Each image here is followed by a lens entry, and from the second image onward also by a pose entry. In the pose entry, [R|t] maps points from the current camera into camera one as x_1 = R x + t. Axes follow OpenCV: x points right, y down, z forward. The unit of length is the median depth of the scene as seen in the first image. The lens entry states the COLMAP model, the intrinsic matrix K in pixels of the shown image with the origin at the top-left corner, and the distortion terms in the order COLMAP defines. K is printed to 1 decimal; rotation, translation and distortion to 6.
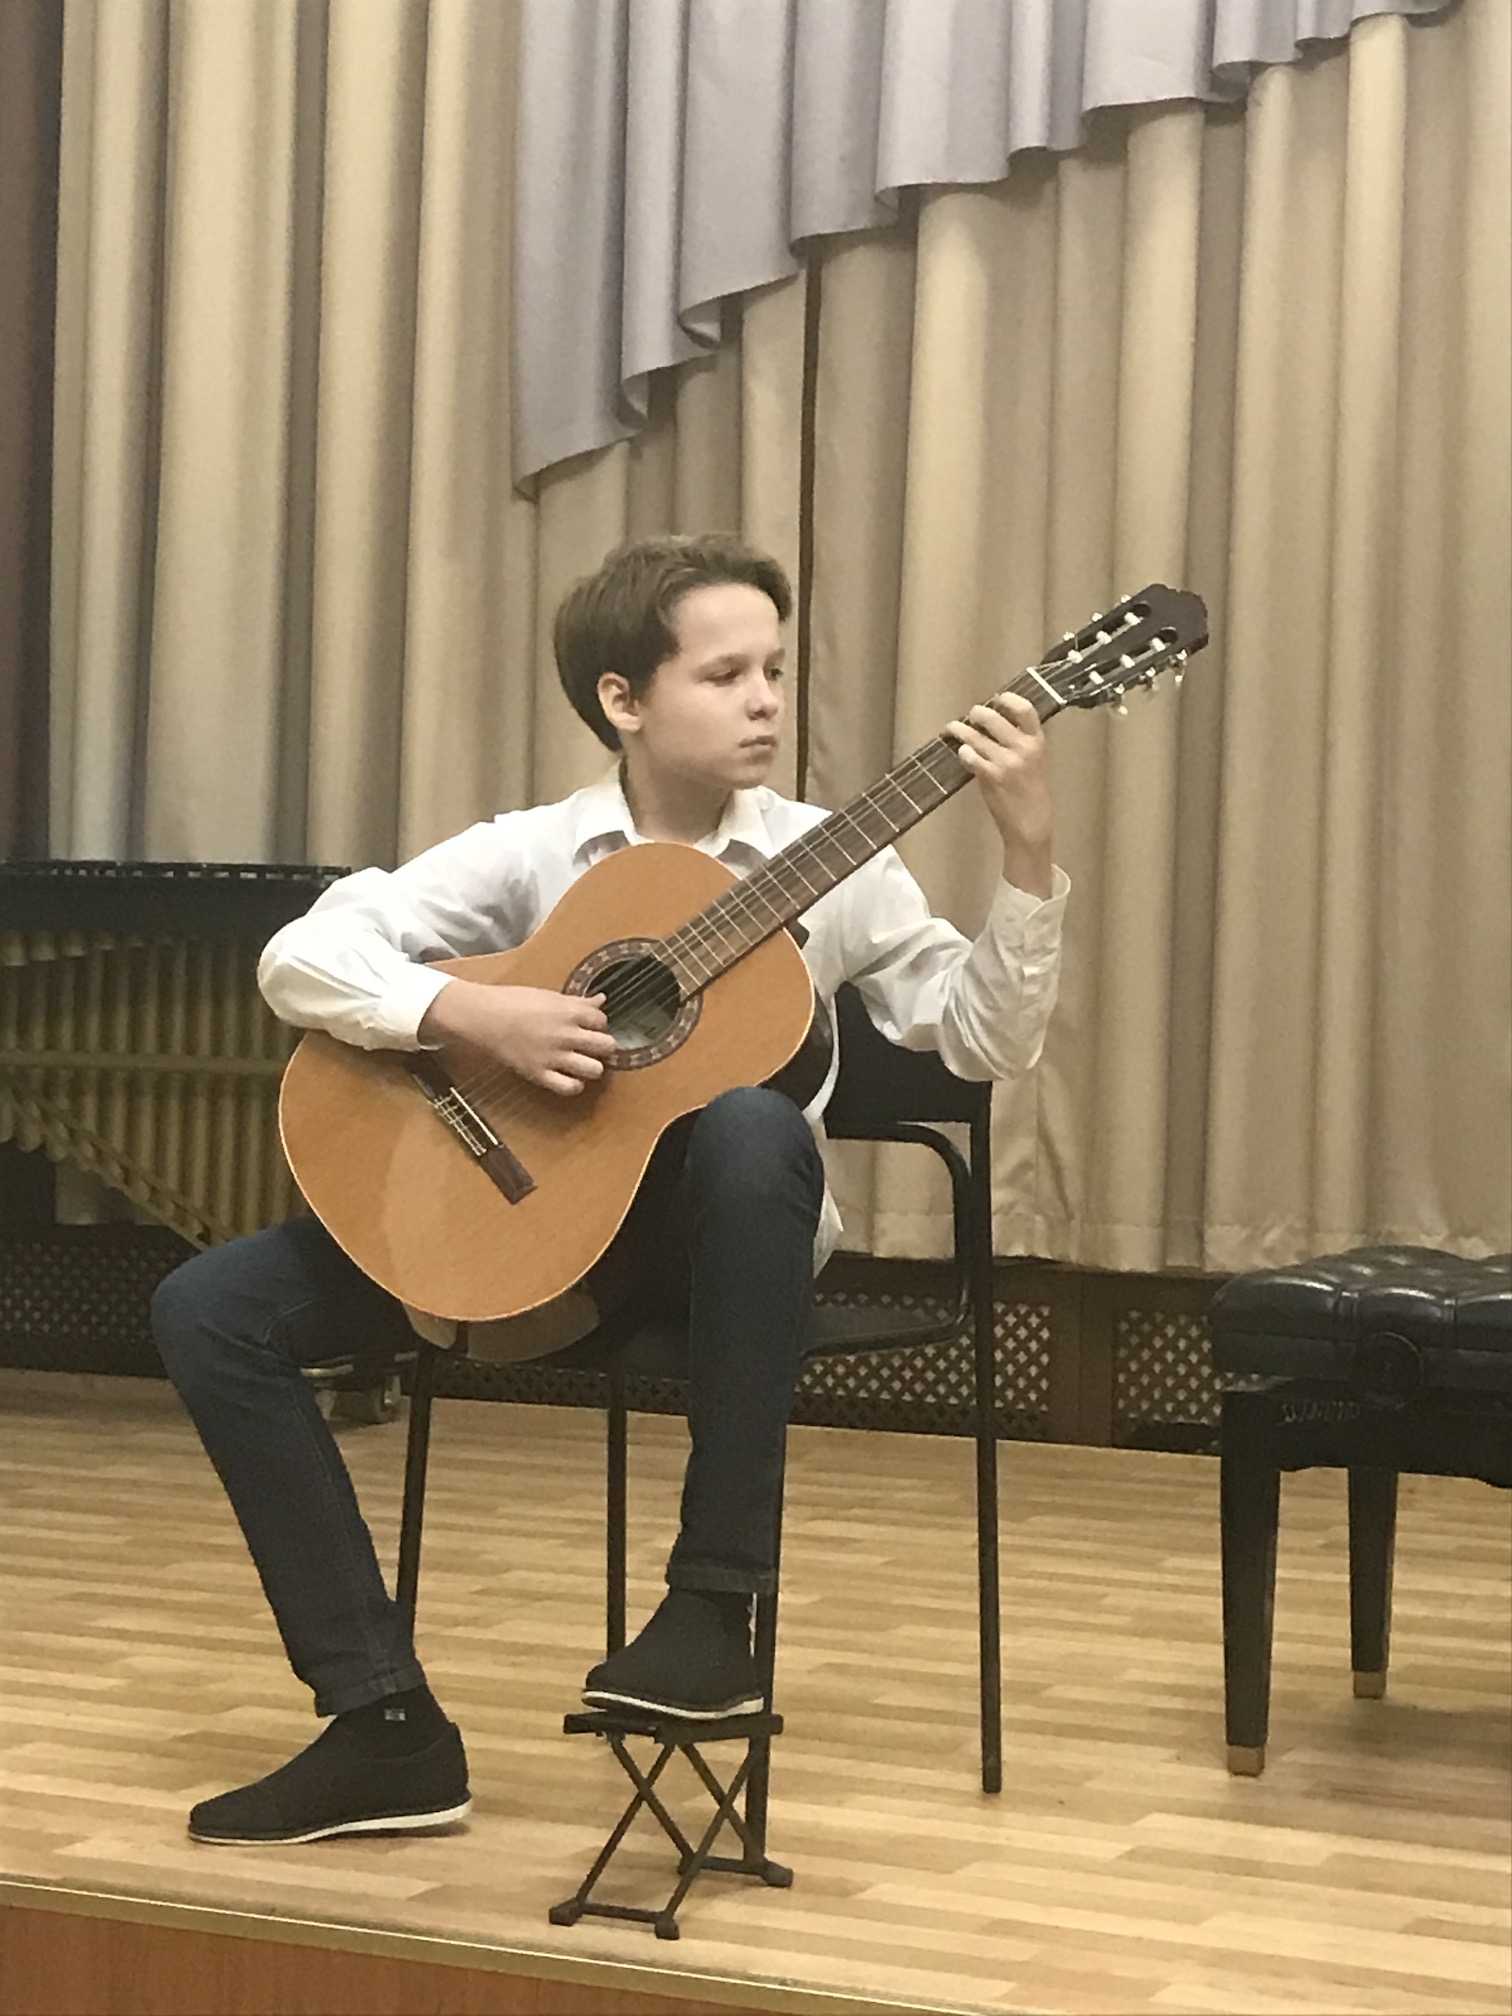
lens RADIAL K [[4126.0, 0, 781.7], [0, 4126.0, 954.8], [0, 0, 1]] dist [0.134899, 0.000000]
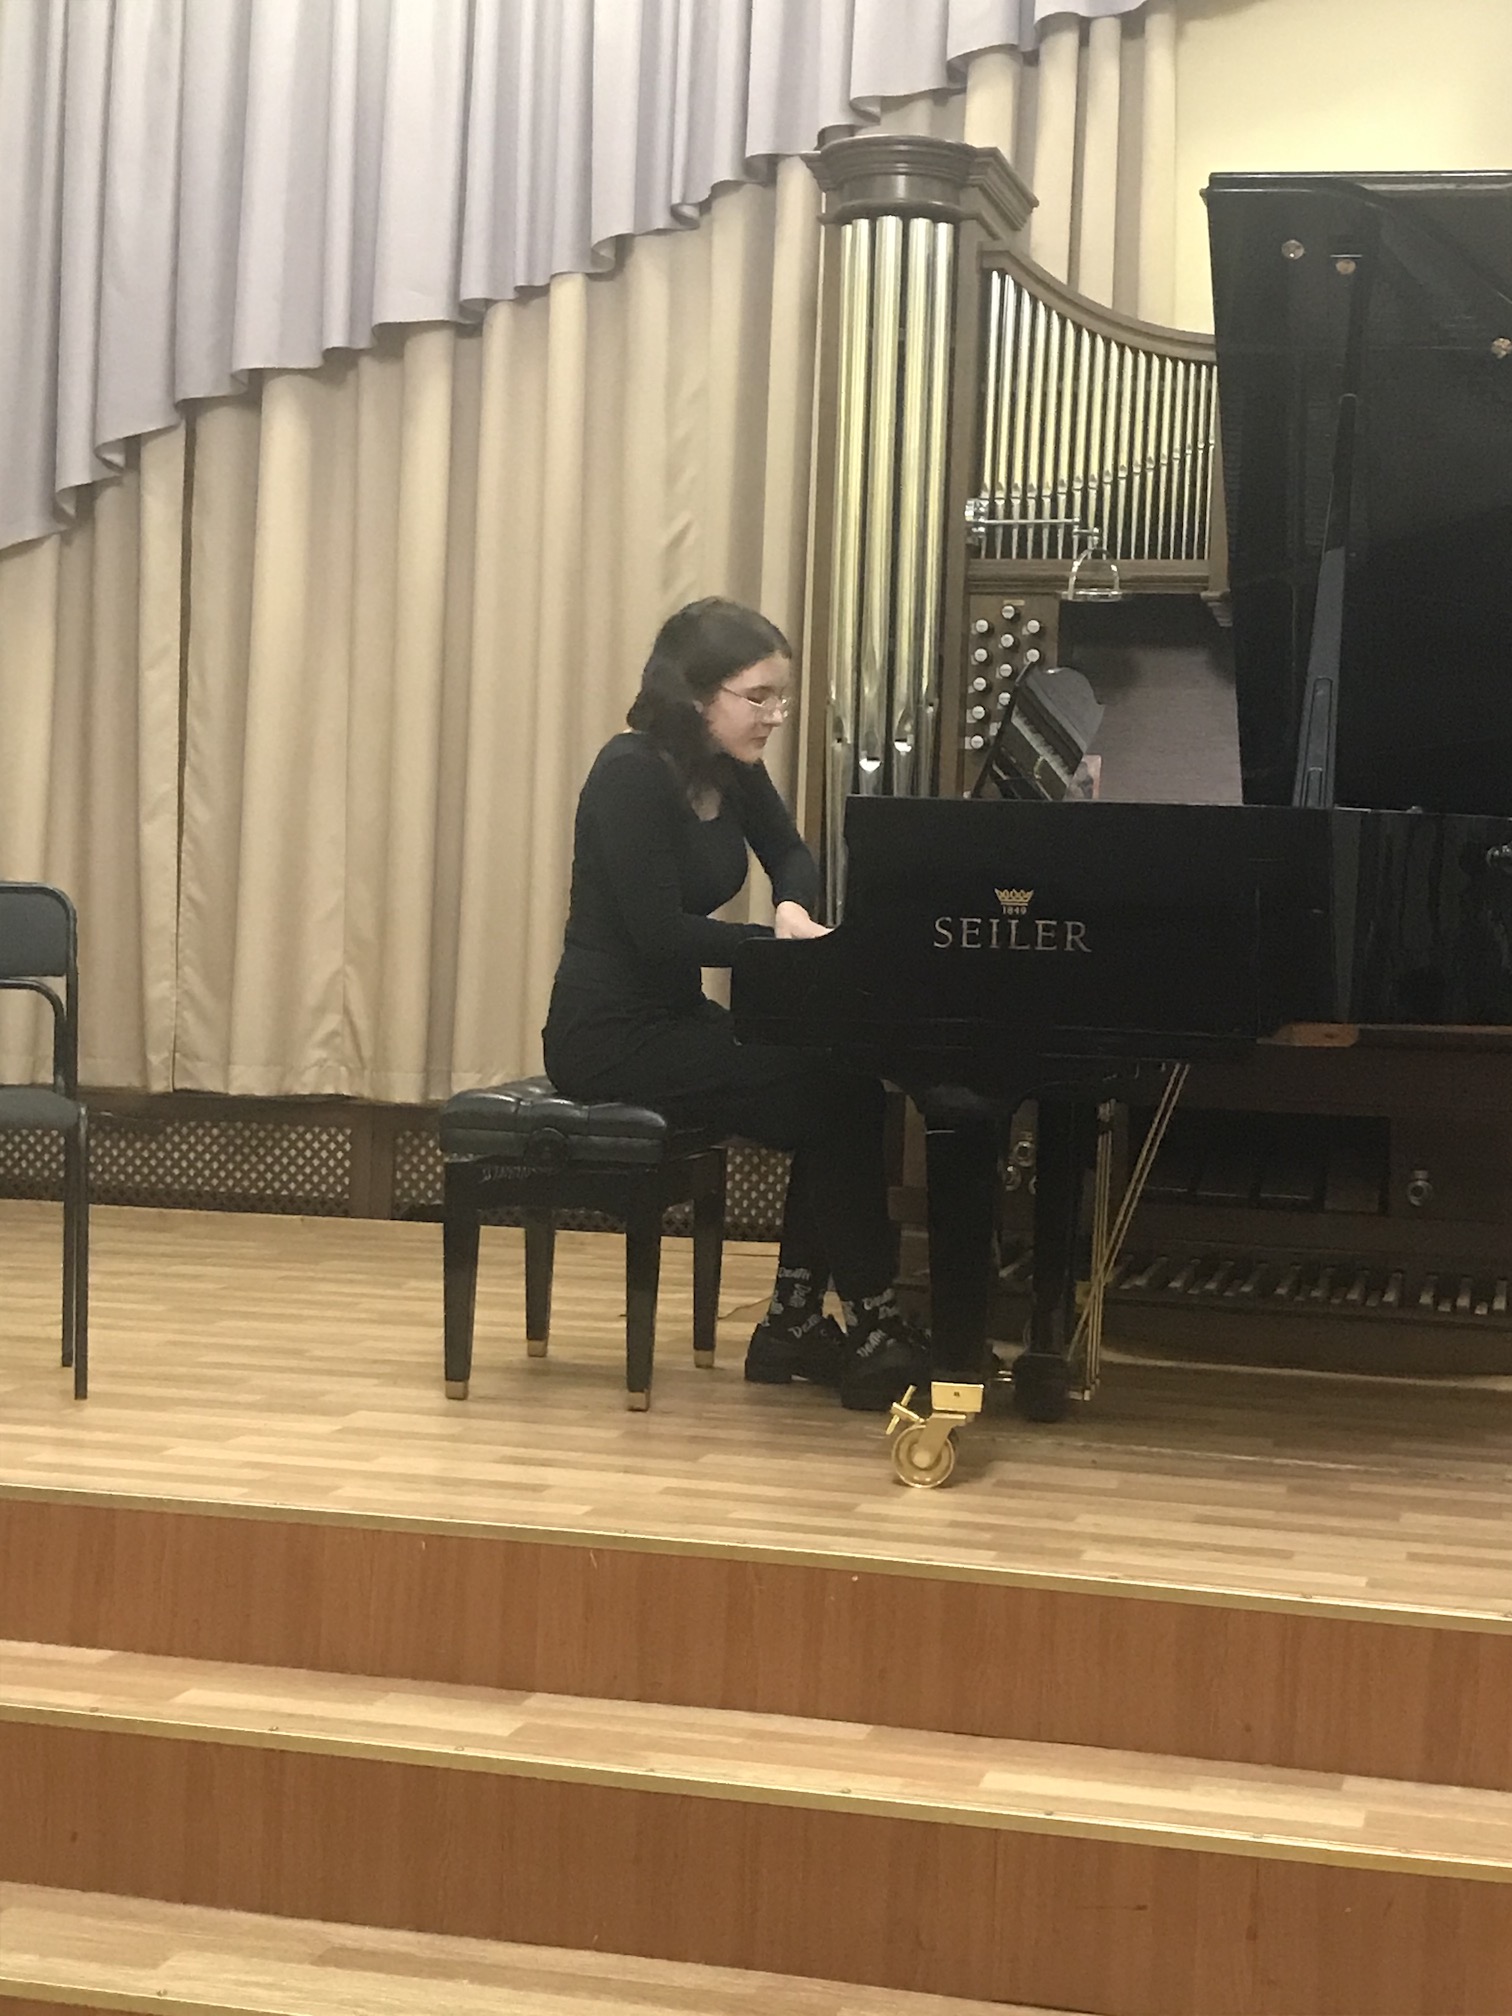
lens RADIAL K [[3136.1, 0, 797.3], [0, 3136.1, 968.0], [0, 0, 1]] dist [0.121365, 0.000000]
pose [[0.983776, 0.006910, 0.179266, 0.020047], [-0.010678, 0.999742, 0.020064, 0.003137], [-0.179081, -0.021653, 0.983596, -0.142134]]
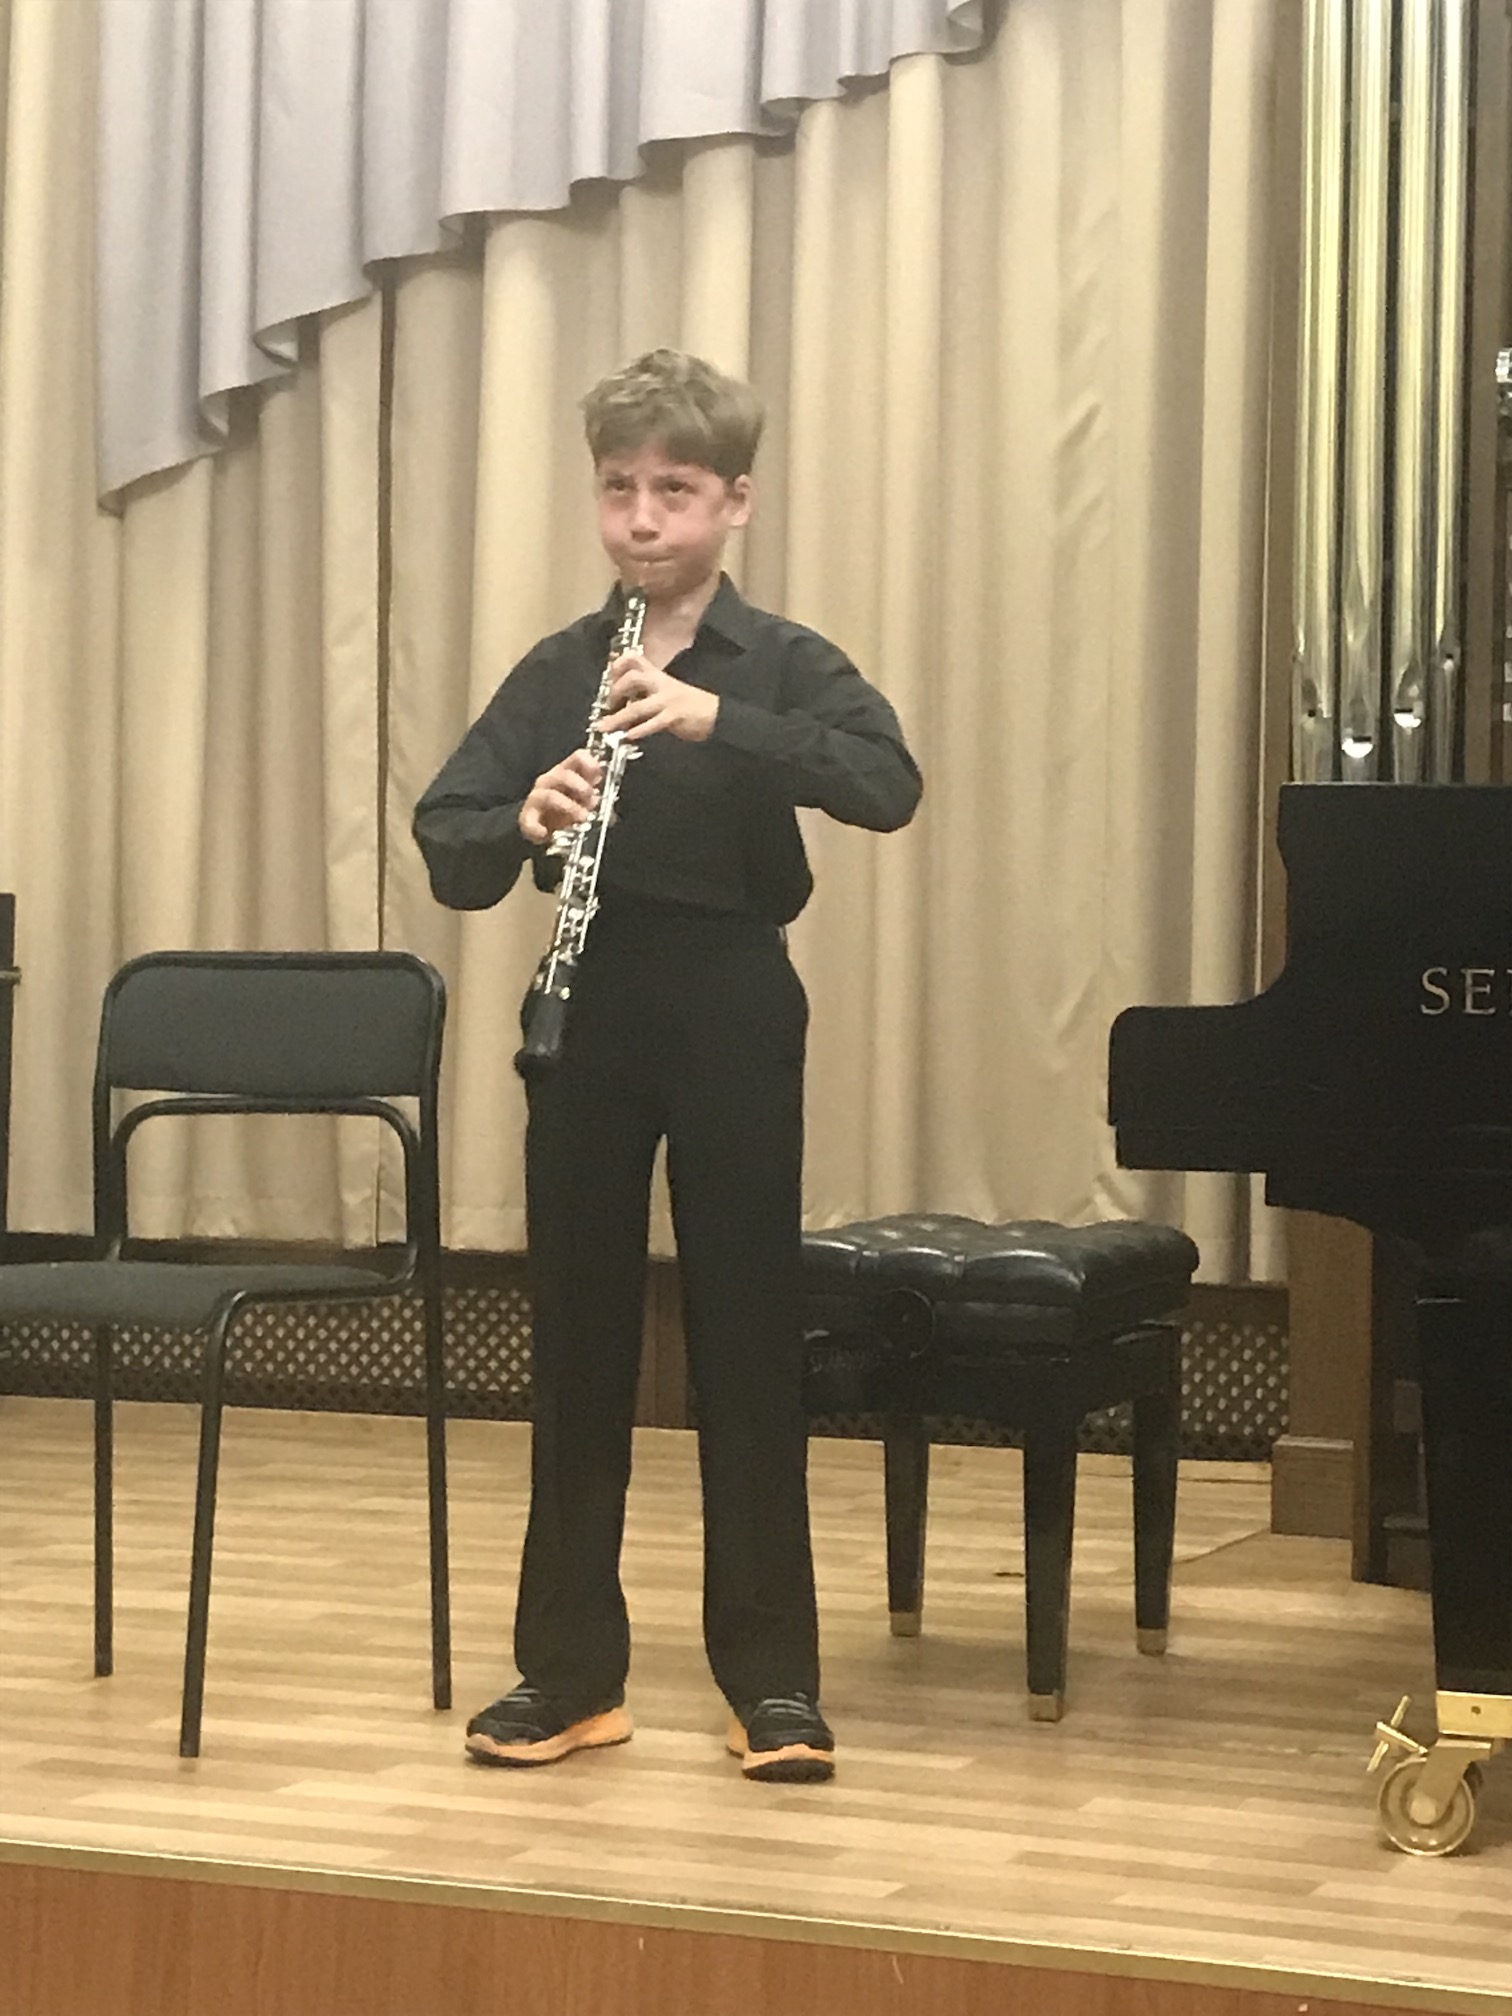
lens RADIAL K [[4344.1, 0, 797.5], [0, 4344.1, 938.1], [0, 0, 1]] dist [0.109564, 0.000000]
pose [[0.998342, -0.008586, 0.056908, 0.046945], [0.009083, 0.999923, -0.008482, 0.005492], [-0.056831, 0.008984, 0.998343, -0.087456]]
